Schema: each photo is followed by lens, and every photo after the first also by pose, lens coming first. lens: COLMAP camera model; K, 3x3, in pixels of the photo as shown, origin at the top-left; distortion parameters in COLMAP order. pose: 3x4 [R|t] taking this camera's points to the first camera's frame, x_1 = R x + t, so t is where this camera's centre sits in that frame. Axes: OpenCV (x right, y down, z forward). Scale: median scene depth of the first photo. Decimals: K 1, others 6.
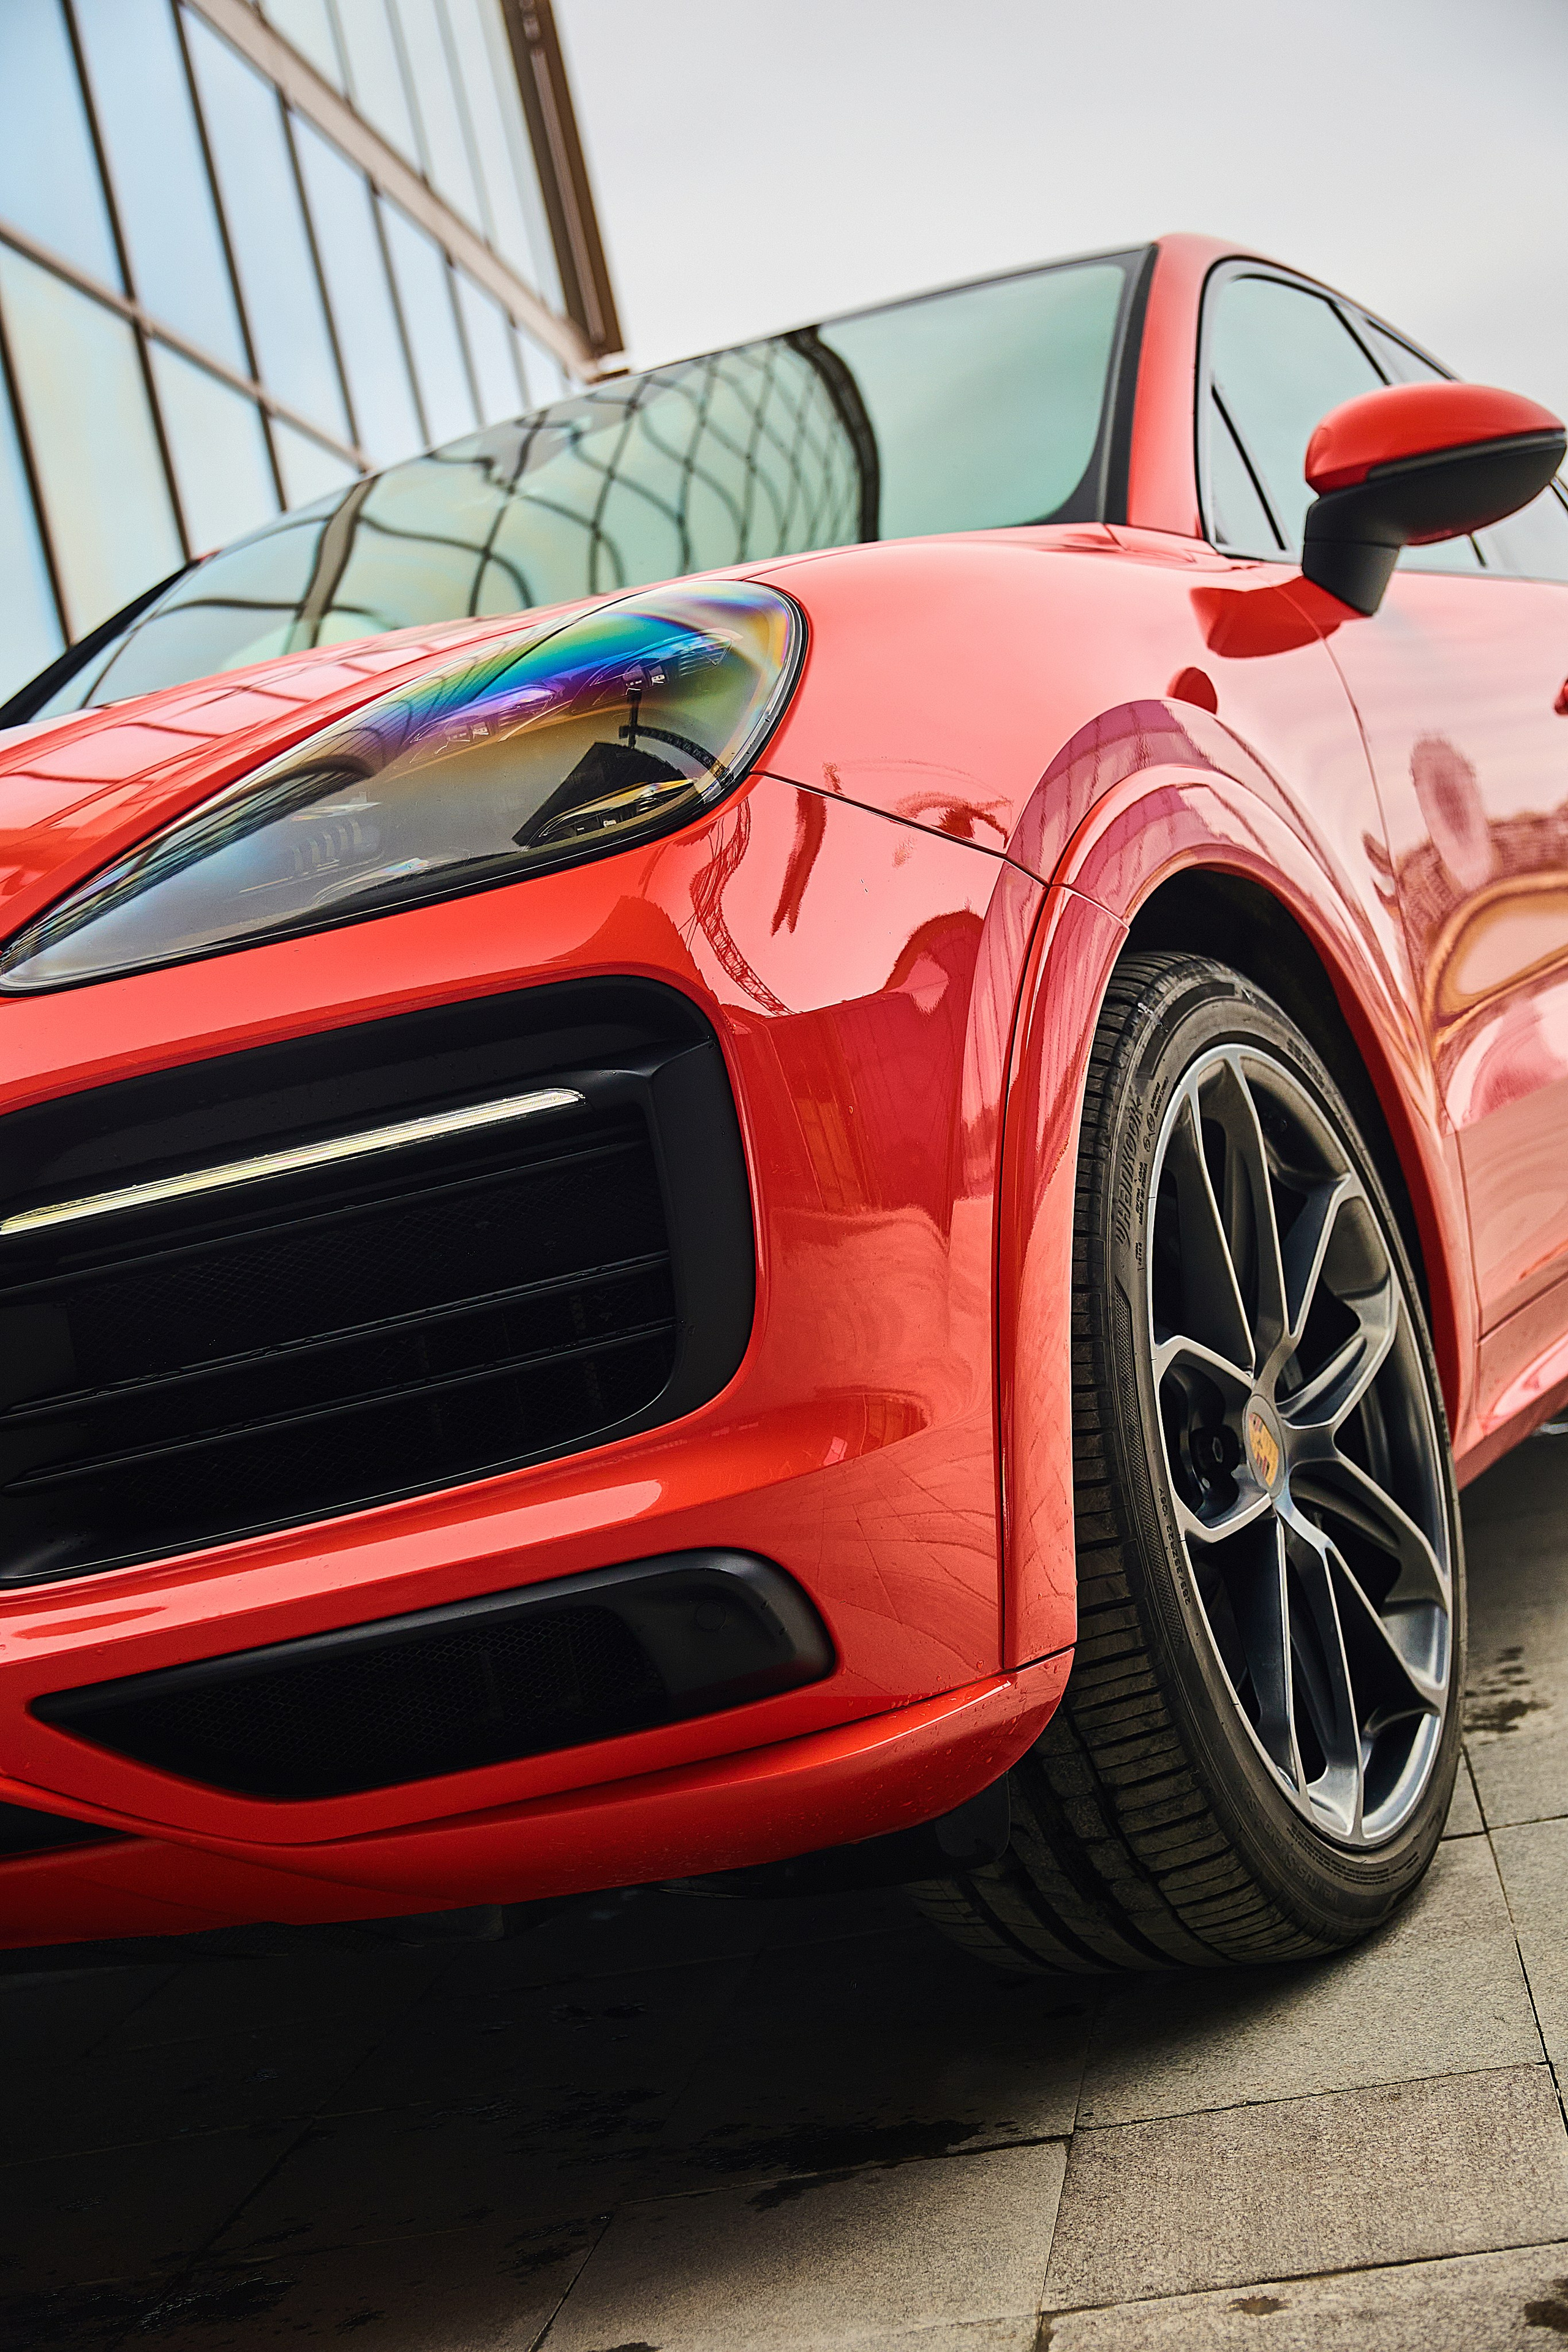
lens RADIAL K [[3324.7, 0, 784.0], [0, 3324.7, 1176.0], [0, 0, 1]] dist [-0.002140, 0.007965]
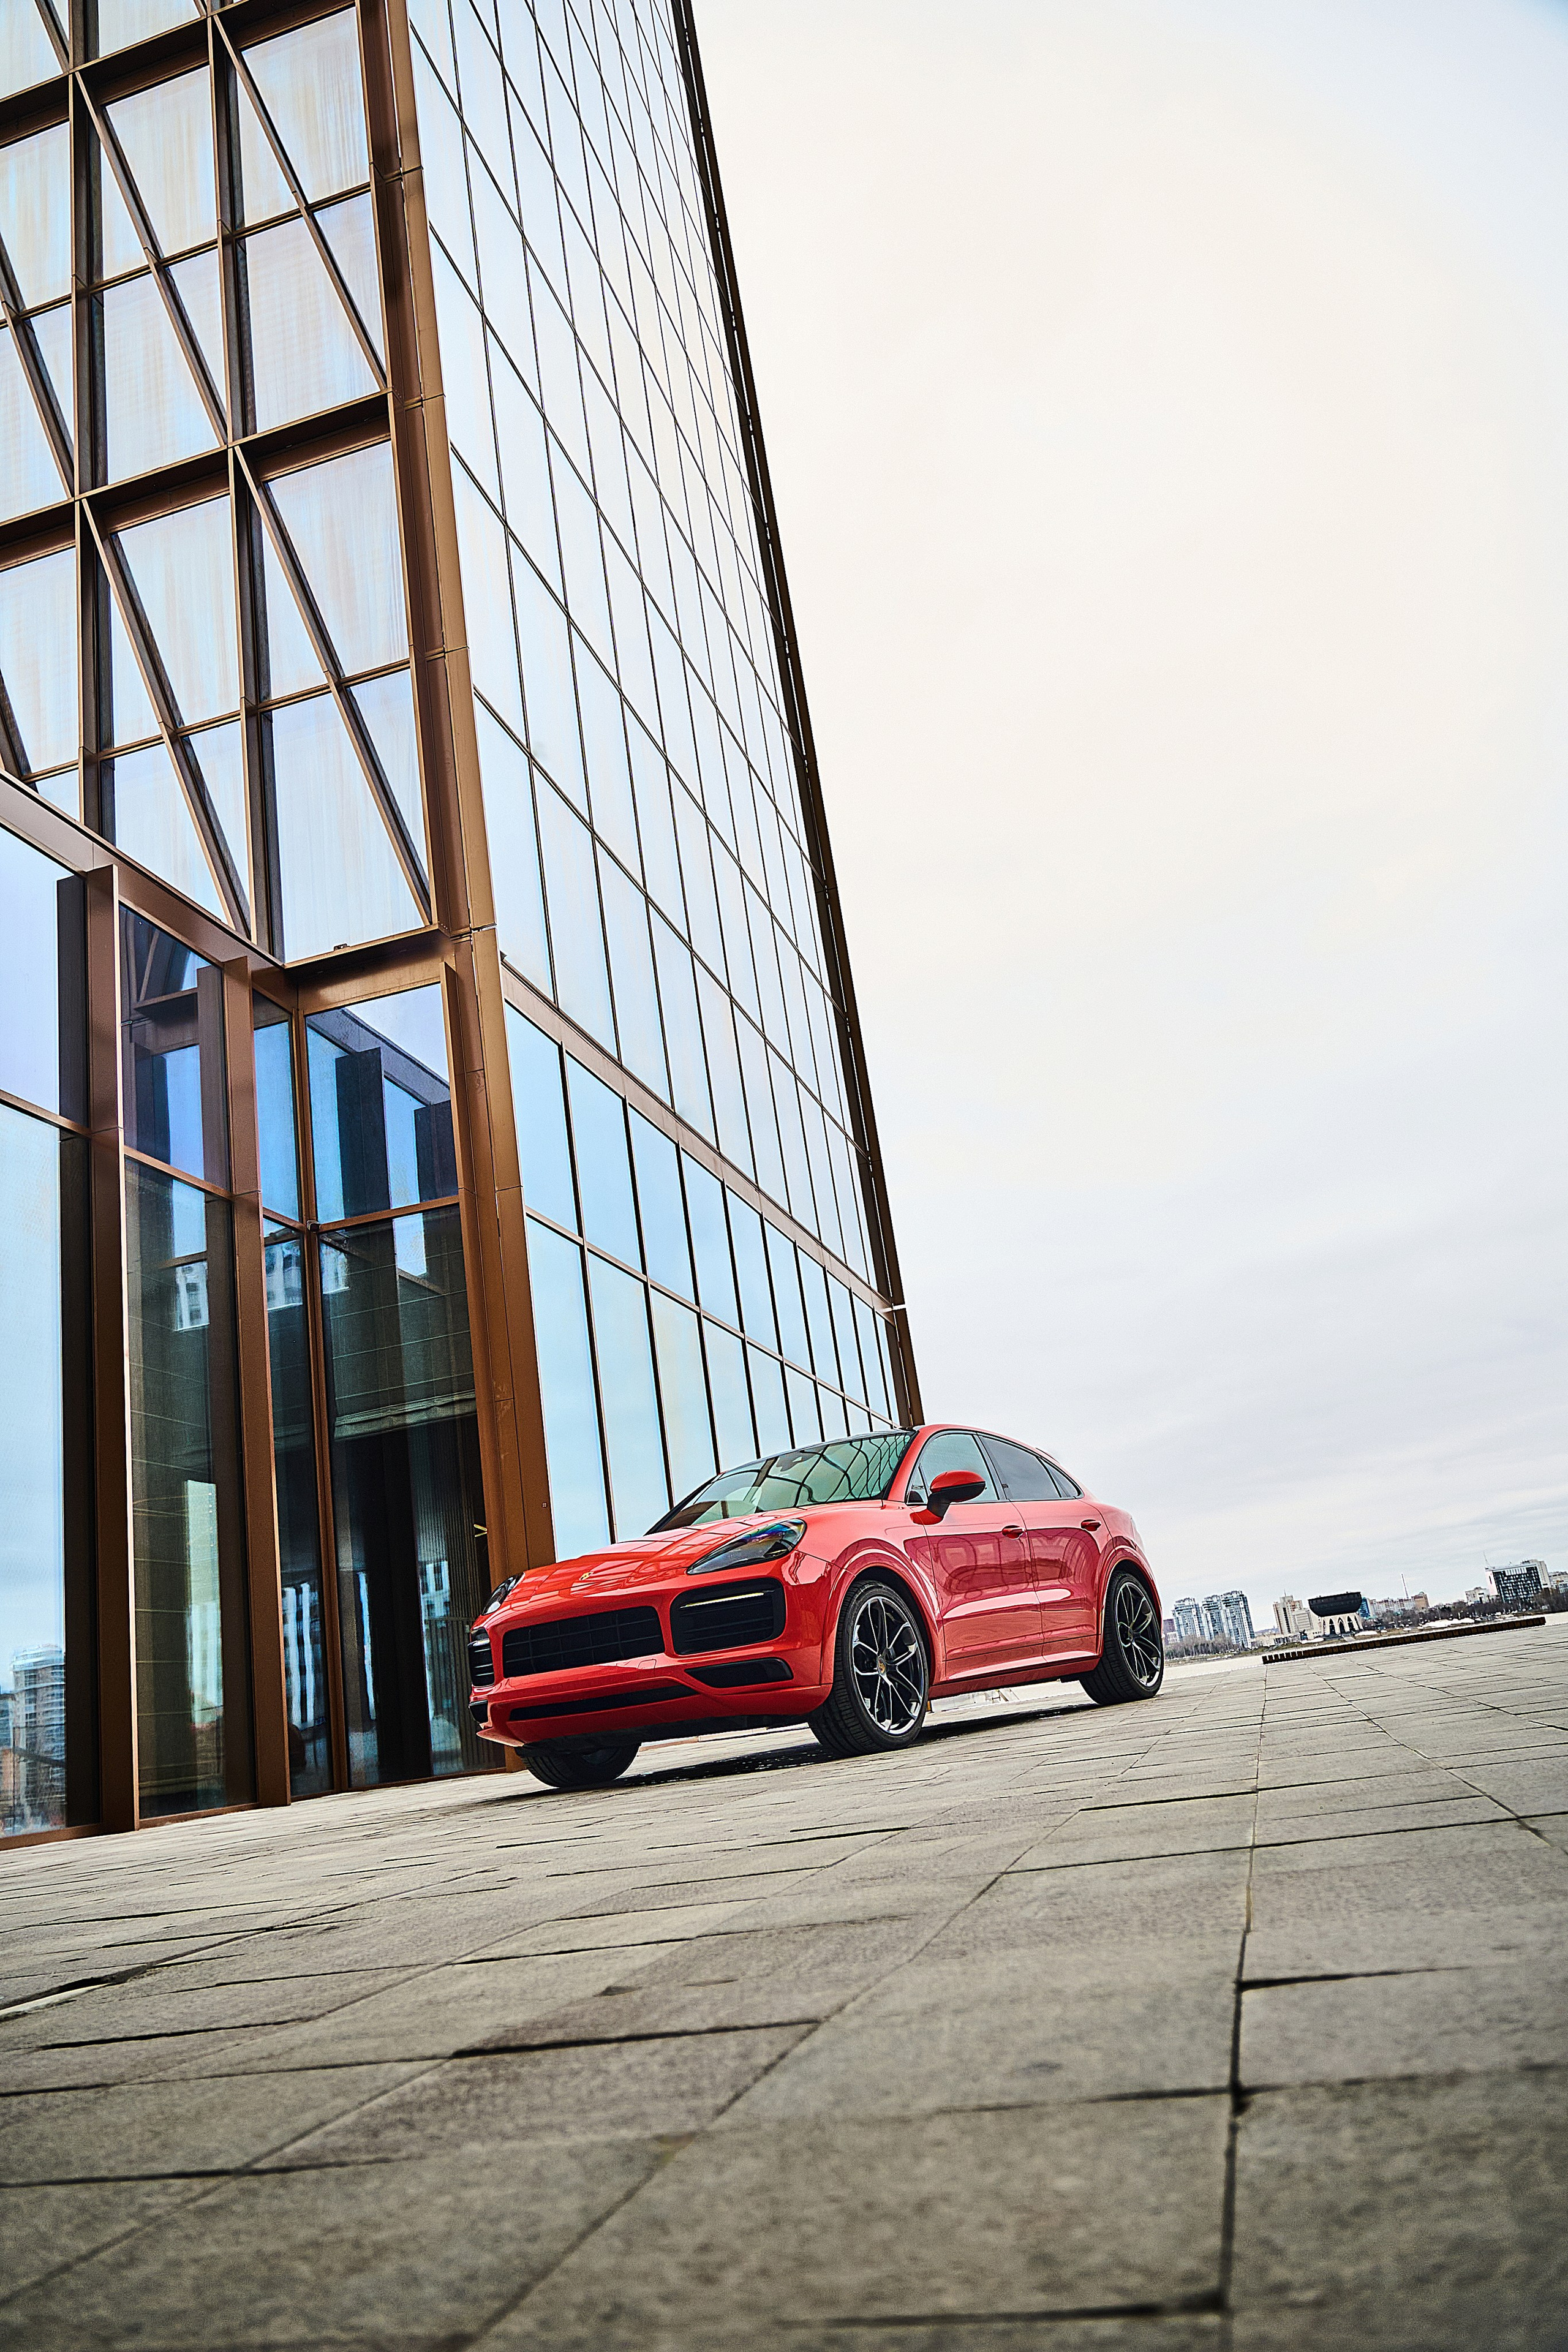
lens RADIAL K [[1699.1, 0, 777.2], [0, 1699.1, 1176.4], [0, 0, 1]] dist [-0.007877, 0.005795]
pose [[0.989722, 0.040884, -0.137038, 0.354022], [-0.078779, 0.955622, -0.283866, 0.126537], [0.119351, 0.291744, 0.949021, -2.267333]]
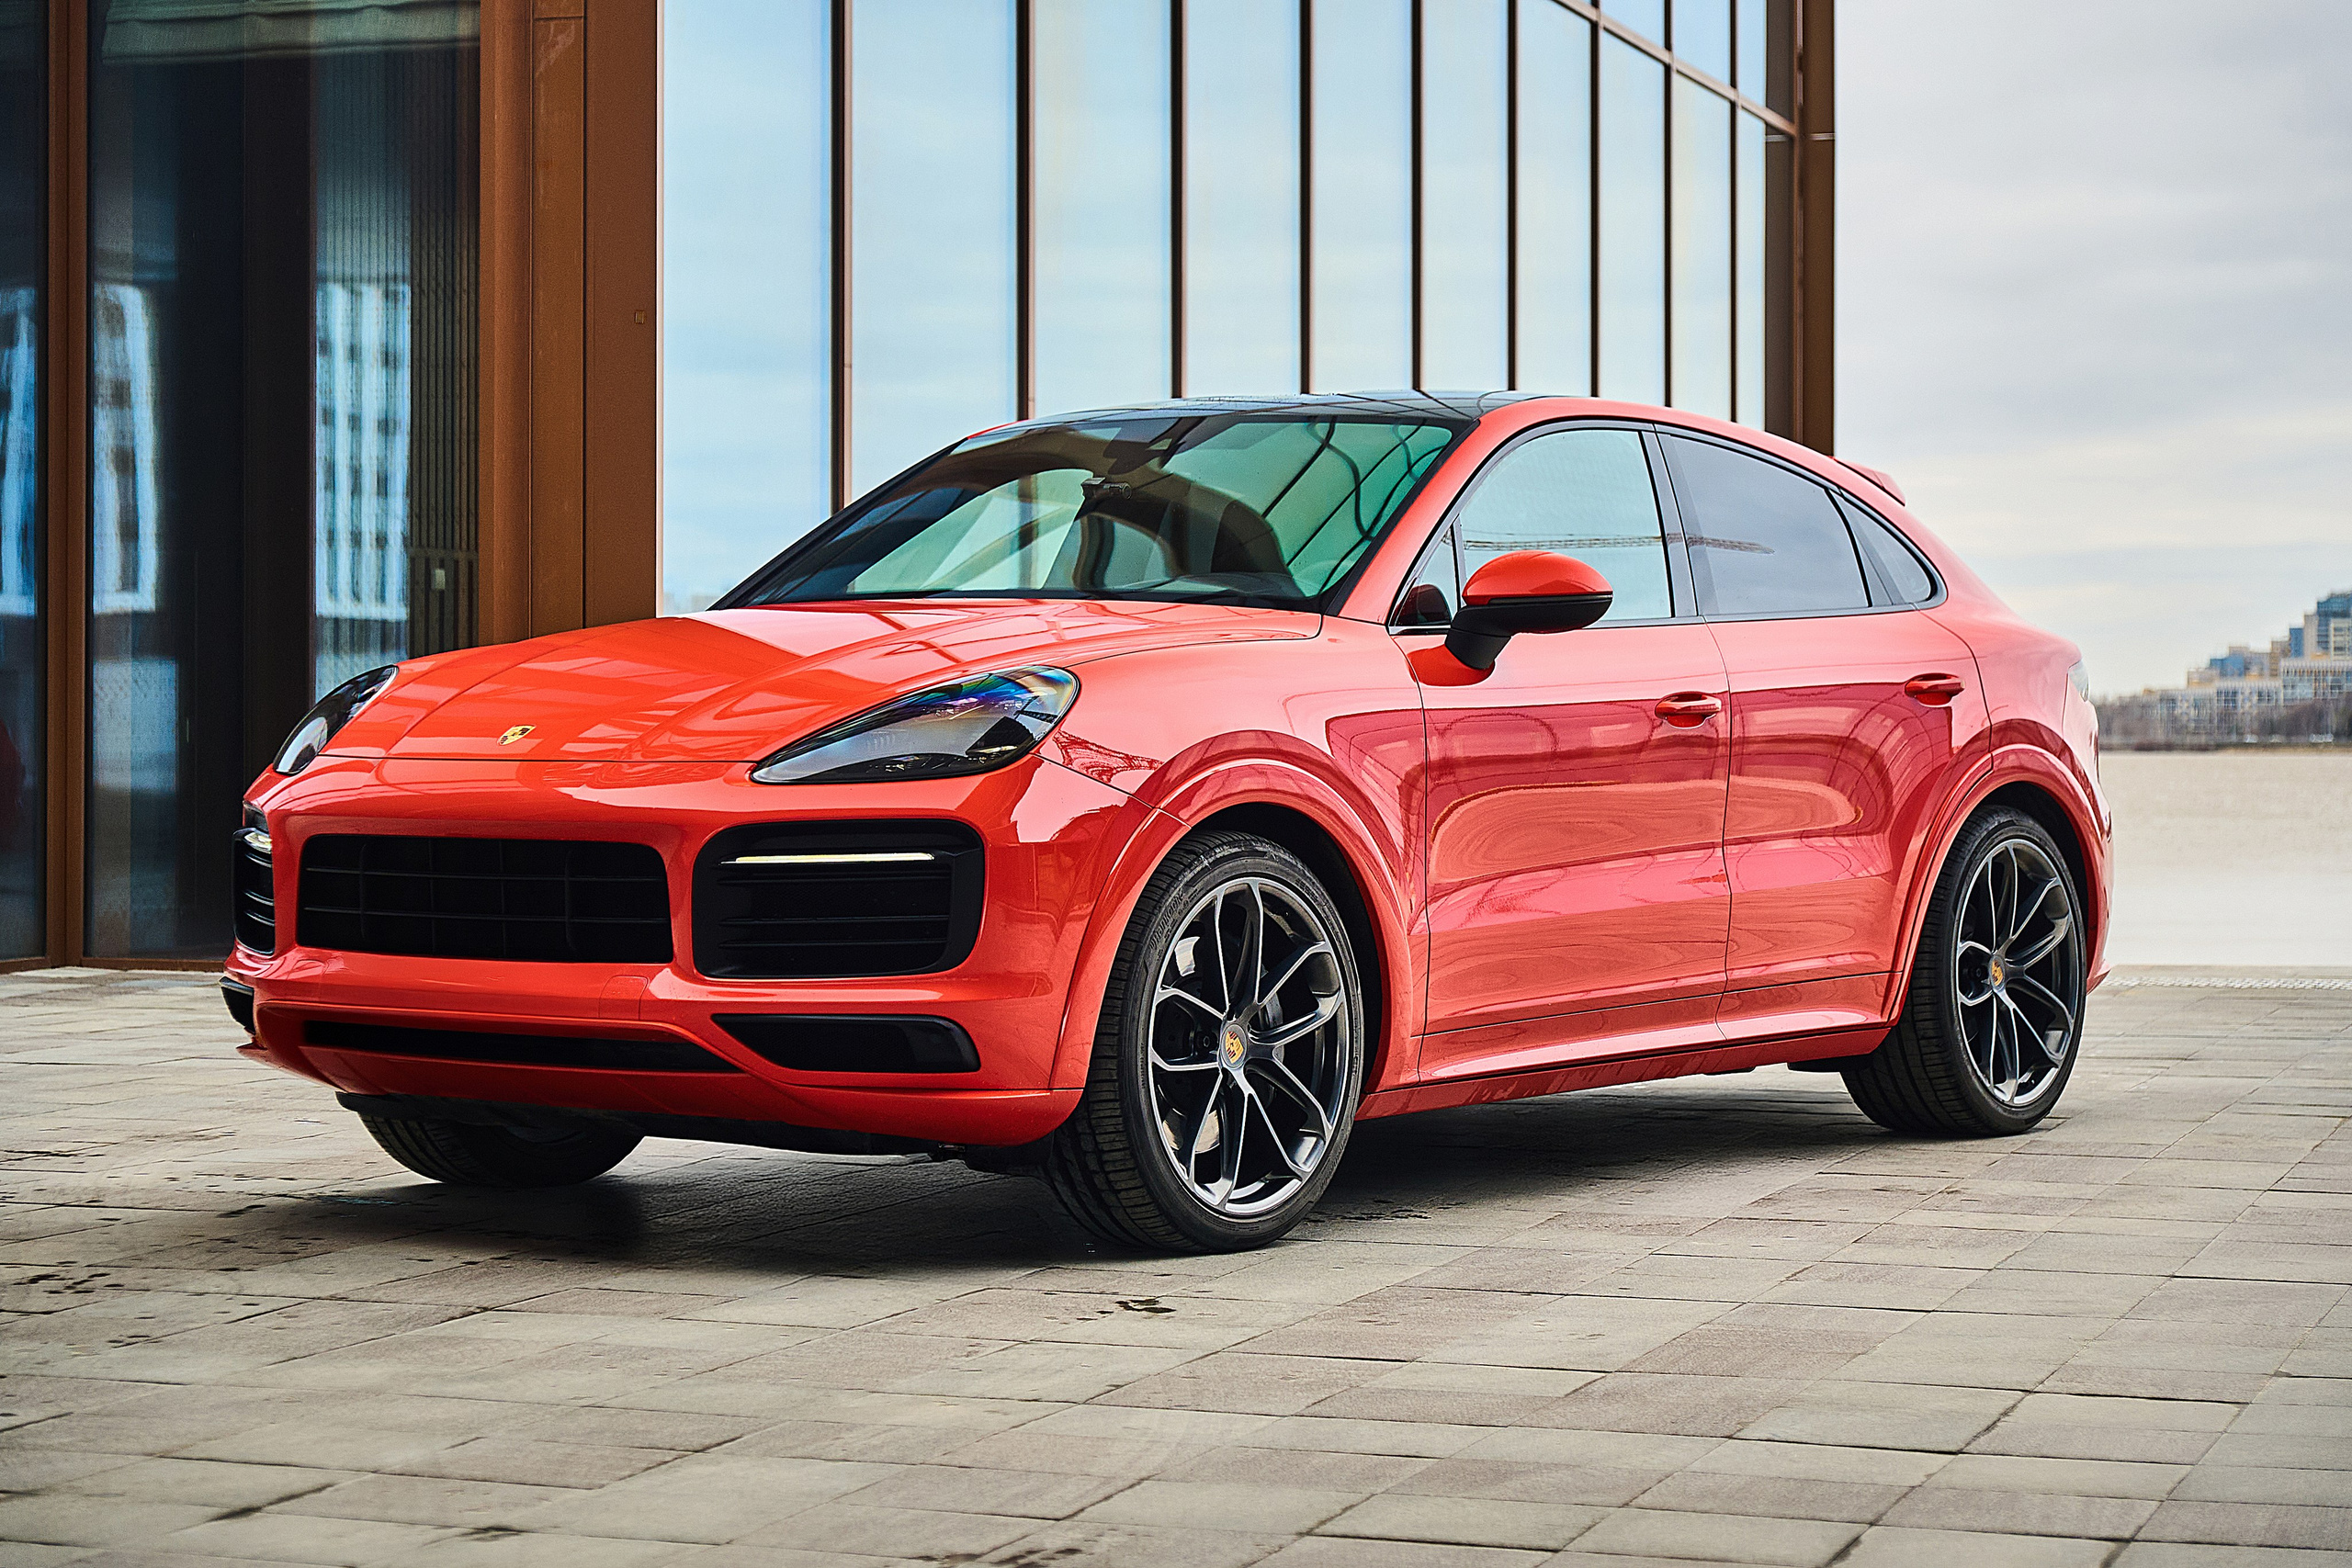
lens RADIAL K [[4825.5, 0, 1181.1], [0, 4825.5, 713.9], [0, 0, 1]] dist [0.000571, 0.326678]
pose [[0.962613, 0.212487, -0.168004, 0.659710], [-0.211299, 0.977098, 0.025130, -0.237059], [0.169496, 0.011308, 0.985466, -2.490474]]
